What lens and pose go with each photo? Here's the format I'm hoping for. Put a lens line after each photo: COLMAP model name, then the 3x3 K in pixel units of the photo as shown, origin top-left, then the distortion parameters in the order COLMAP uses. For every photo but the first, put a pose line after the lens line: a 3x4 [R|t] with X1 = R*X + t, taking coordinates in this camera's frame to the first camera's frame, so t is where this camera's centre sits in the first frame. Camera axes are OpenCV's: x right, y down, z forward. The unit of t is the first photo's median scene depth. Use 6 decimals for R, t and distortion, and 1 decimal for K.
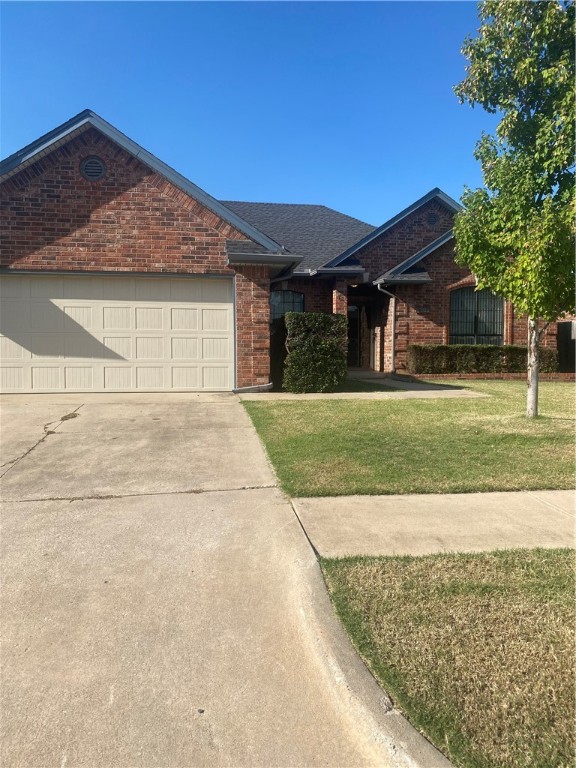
lens RADIAL K [[594.6, 0, 287.7], [0, 594.6, 387.2], [0, 0, 1]] dist [0.005481, -0.003289]
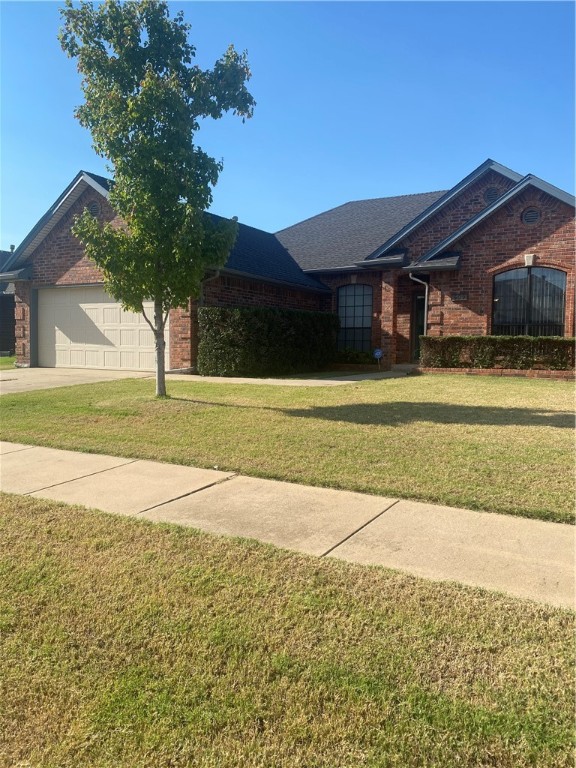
lens RADIAL K [[594.6, 0, 287.3], [0, 594.6, 381.1], [0, 0, 1]] dist [0.005481, -0.003289]
pose [[0.773615, 0.047931, -0.631841, 0.608884], [-0.046967, 0.998730, 0.018258, -0.006658], [0.631913, 0.015551, 0.774883, 0.130767]]
